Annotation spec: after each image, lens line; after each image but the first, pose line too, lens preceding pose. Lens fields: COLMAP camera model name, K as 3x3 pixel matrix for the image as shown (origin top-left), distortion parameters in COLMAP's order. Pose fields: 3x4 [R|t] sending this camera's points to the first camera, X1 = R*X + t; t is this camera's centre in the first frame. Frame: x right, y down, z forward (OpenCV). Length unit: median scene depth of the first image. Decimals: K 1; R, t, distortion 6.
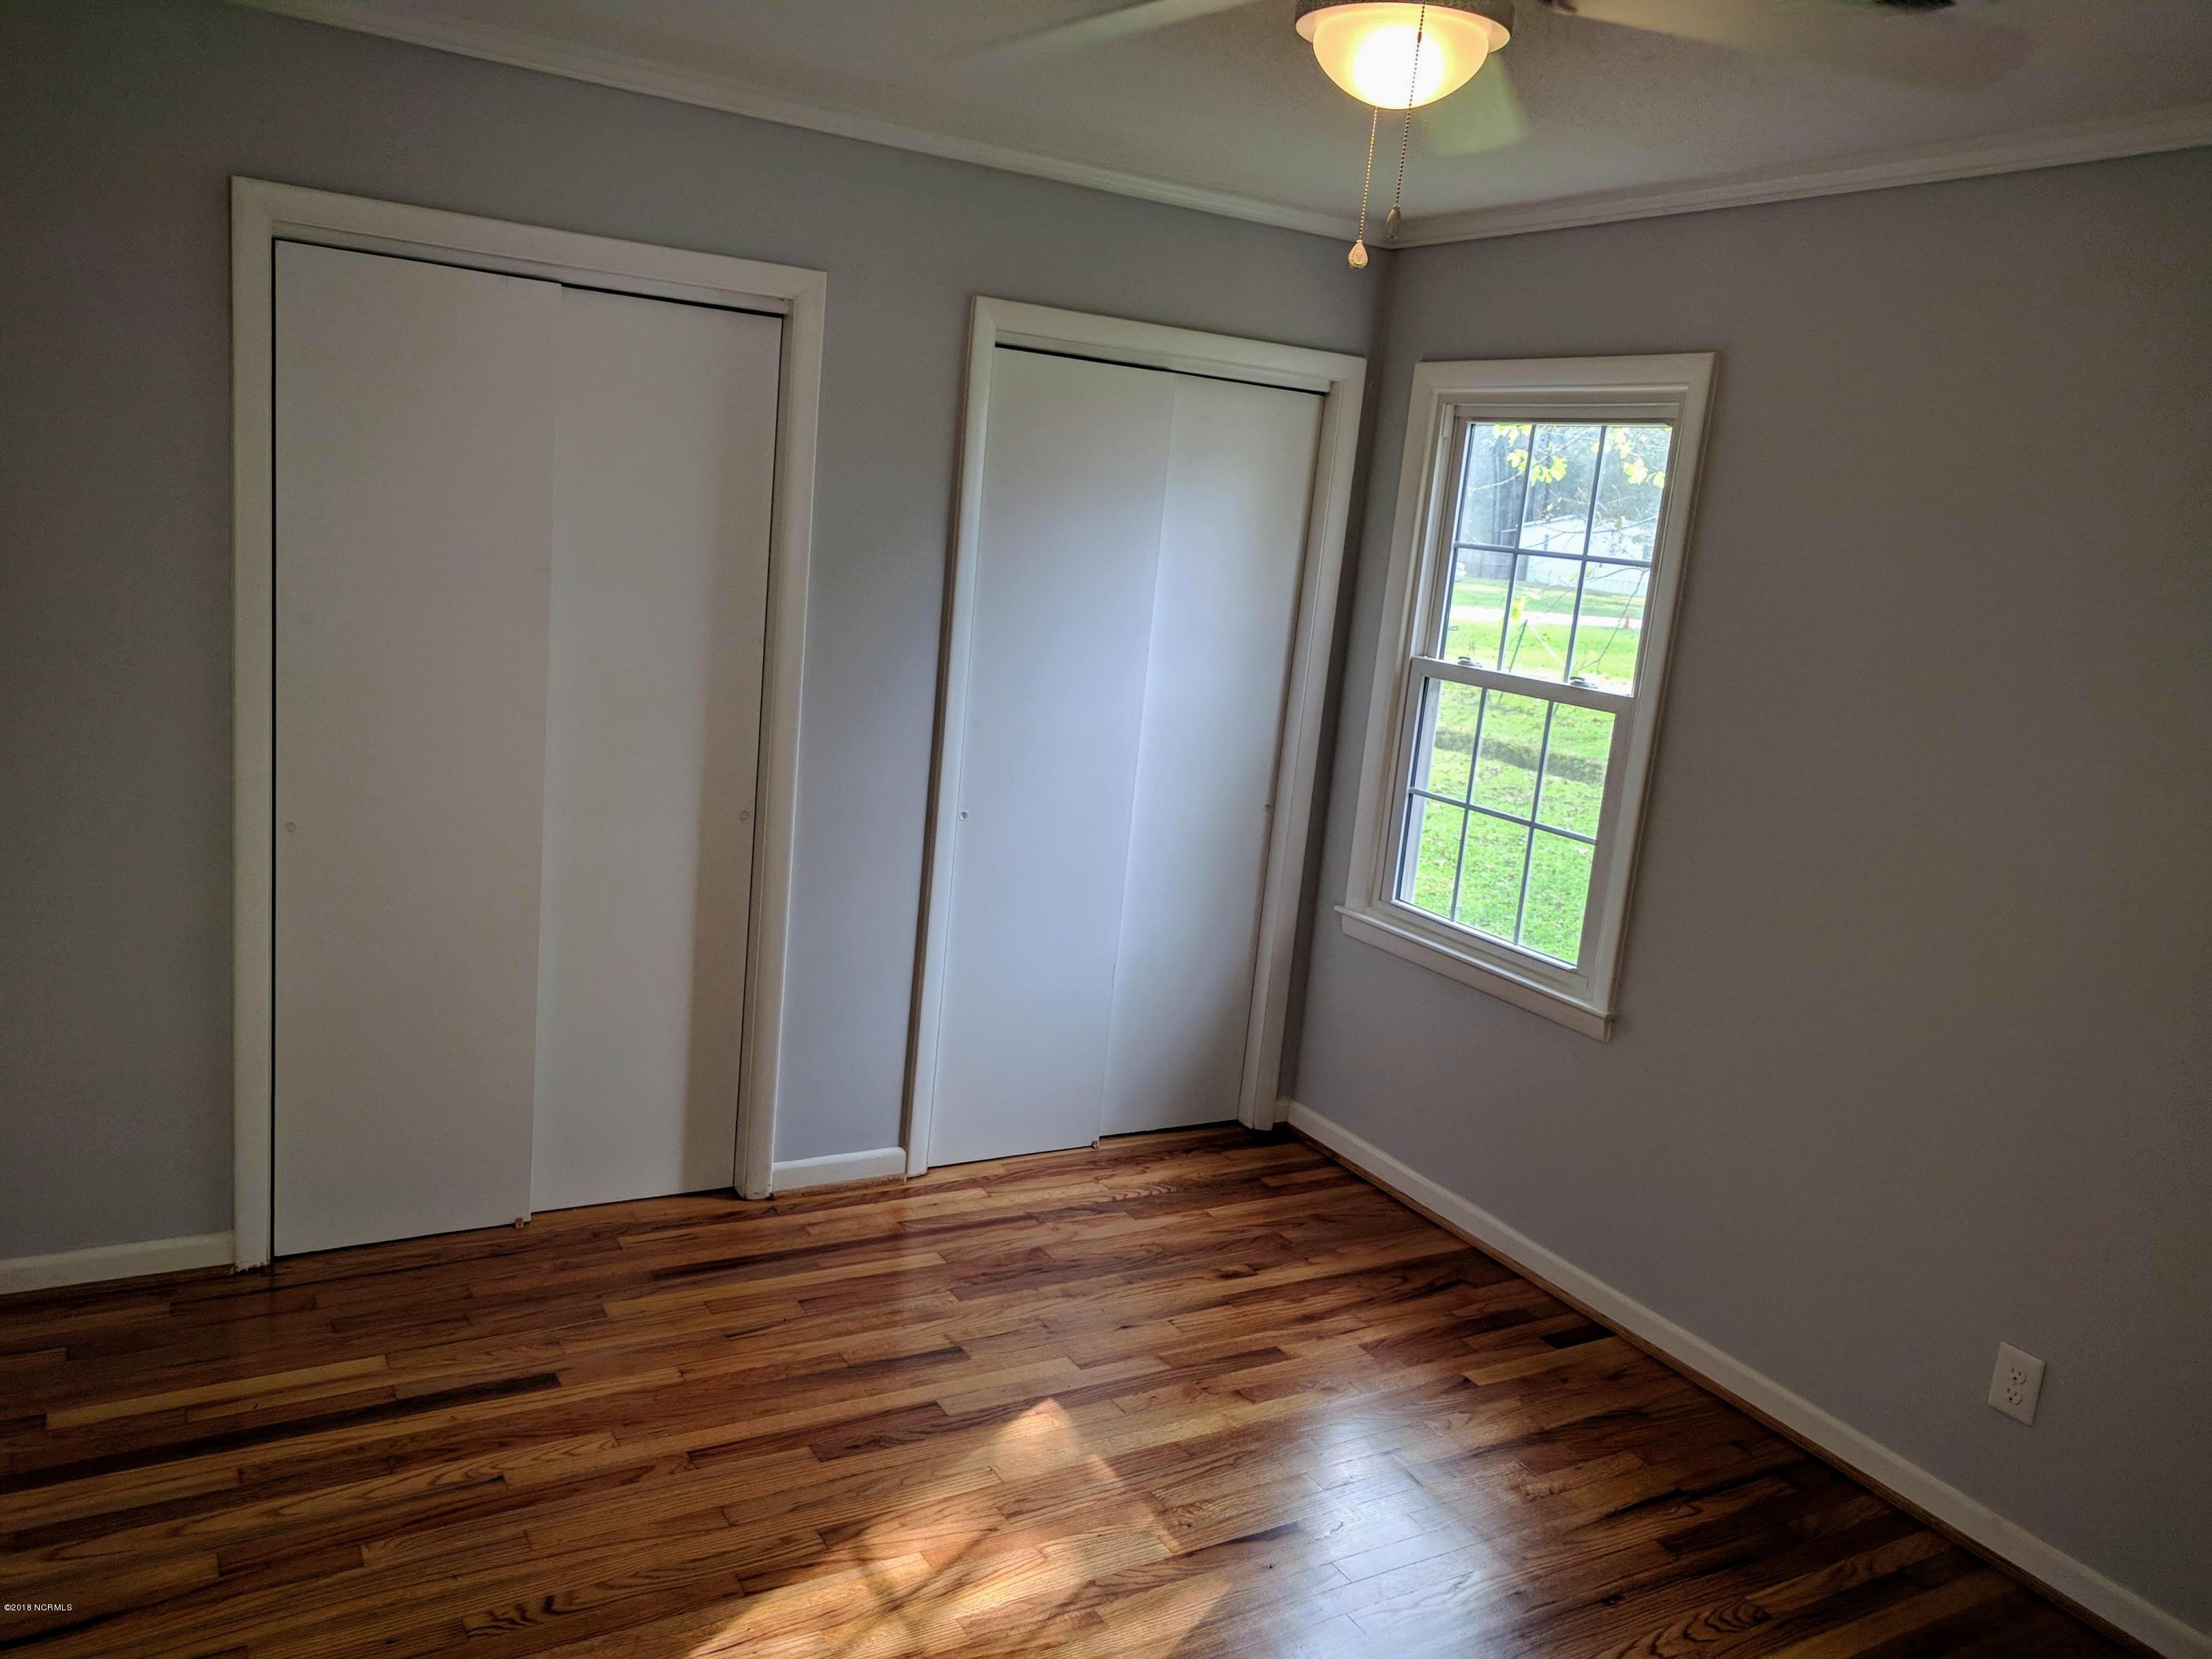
lens RADIAL K [[1662.5, 0, 1106.0], [0, 1662.5, 829.5], [0, 0, 1]] dist [0.003660, 0.007642]
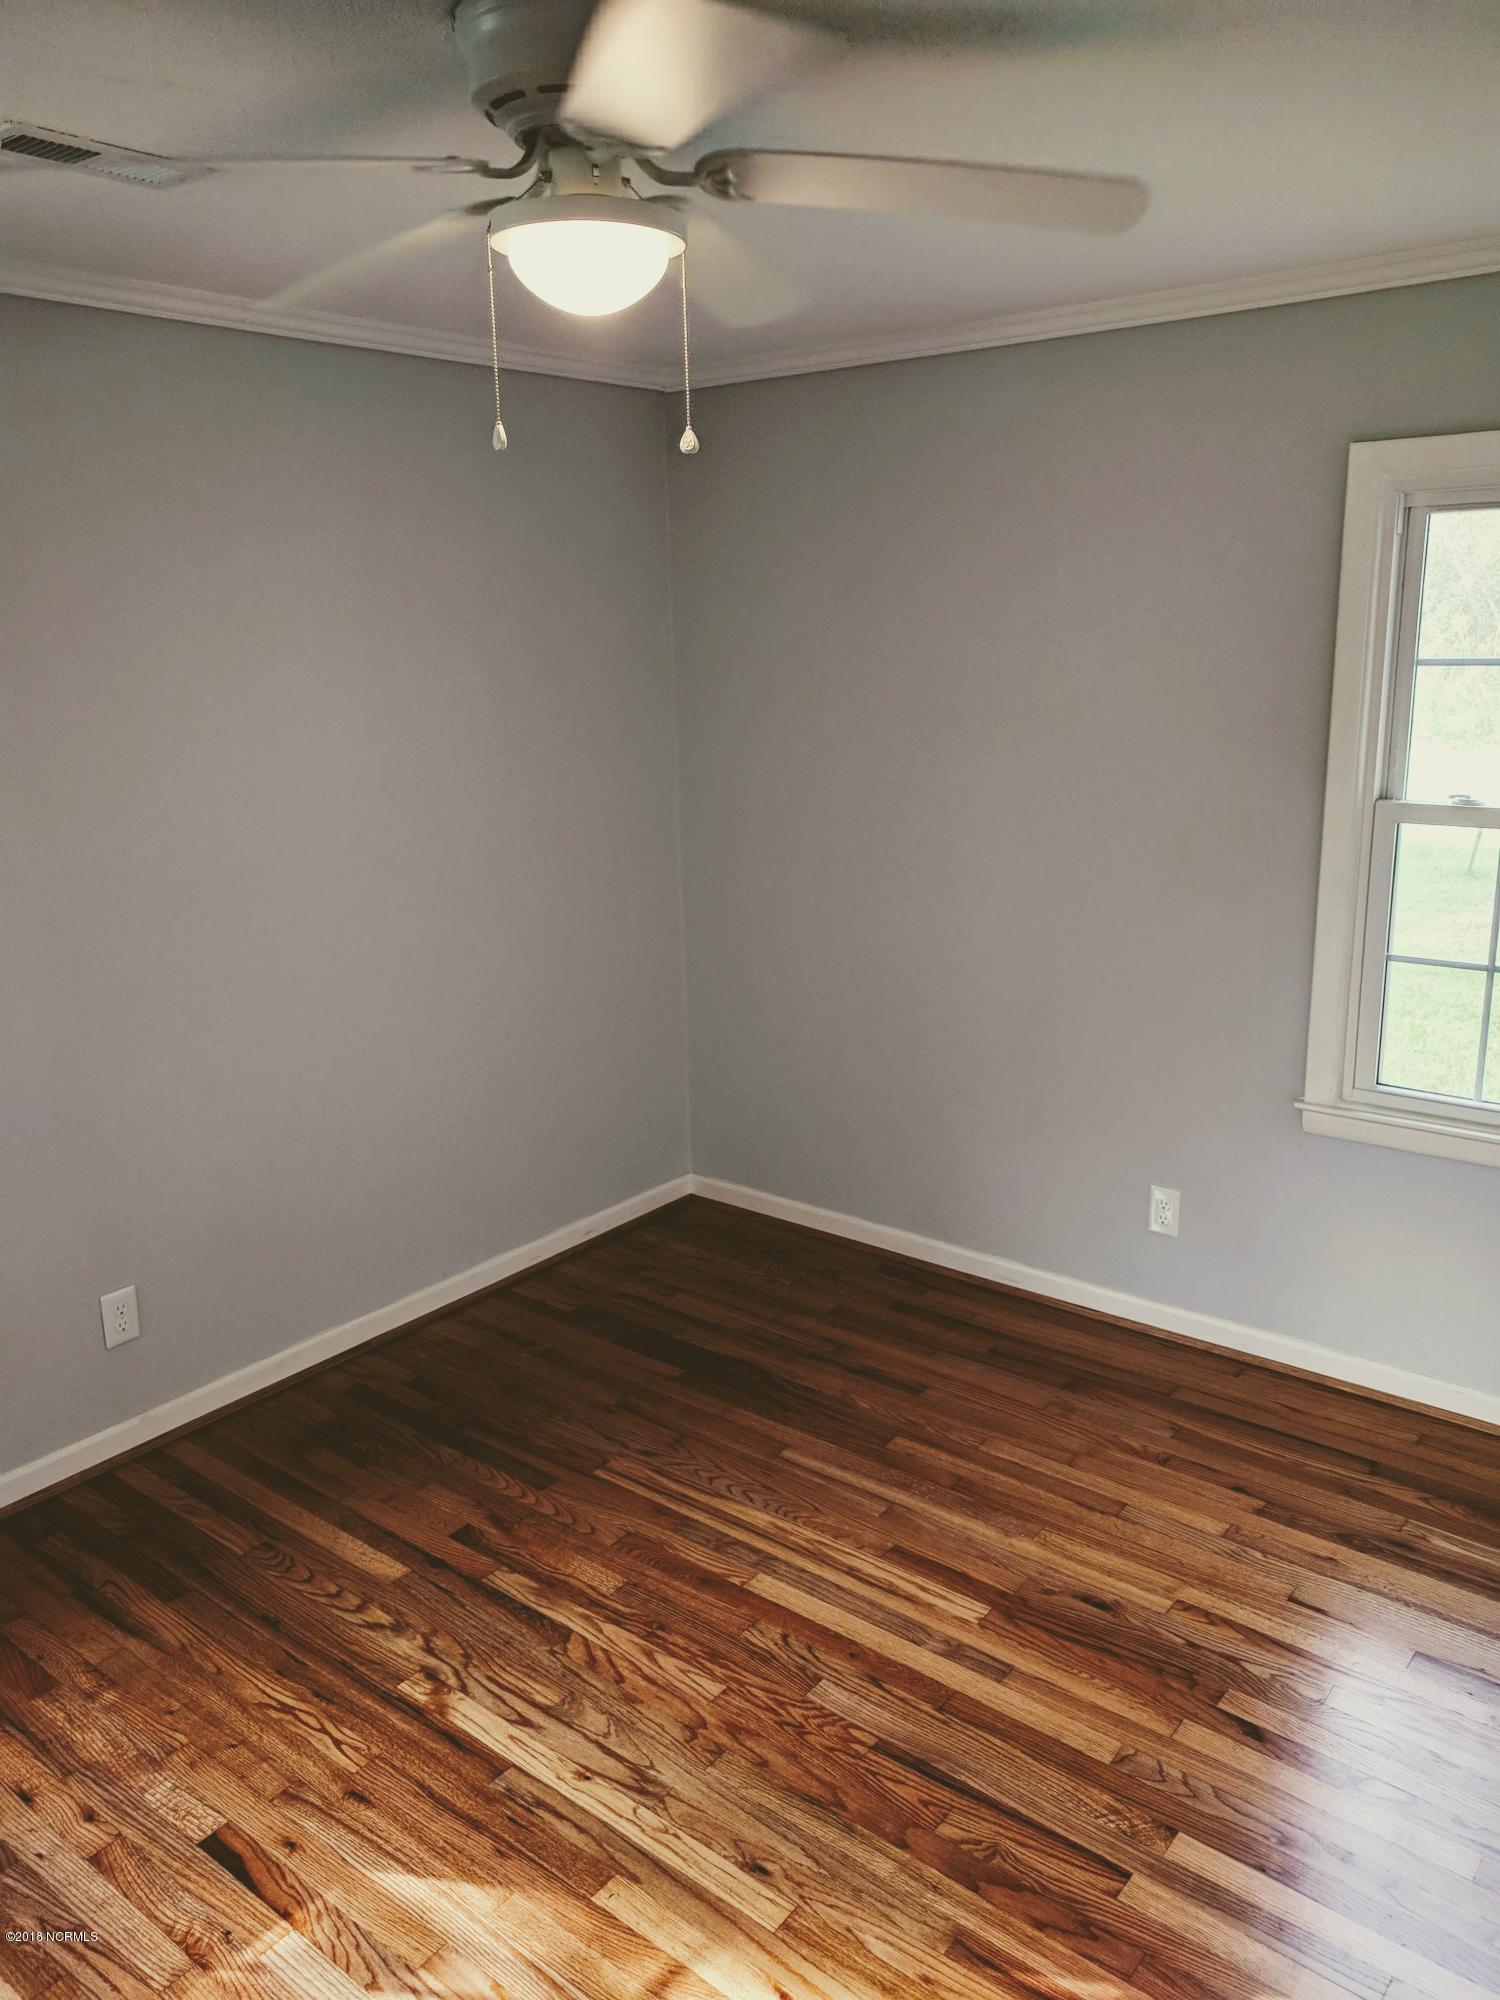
lens RADIAL K [[1503.2, 0, 756.5], [0, 1503.2, 1002.7], [0, 0, 1]] dist [0.003660, 0.007642]
pose [[-0.346077, -0.312433, 0.884656, -0.530670], [0.172268, 0.905731, 0.387267, -0.225656], [-0.922255, 0.286423, -0.259630, 0.798938]]
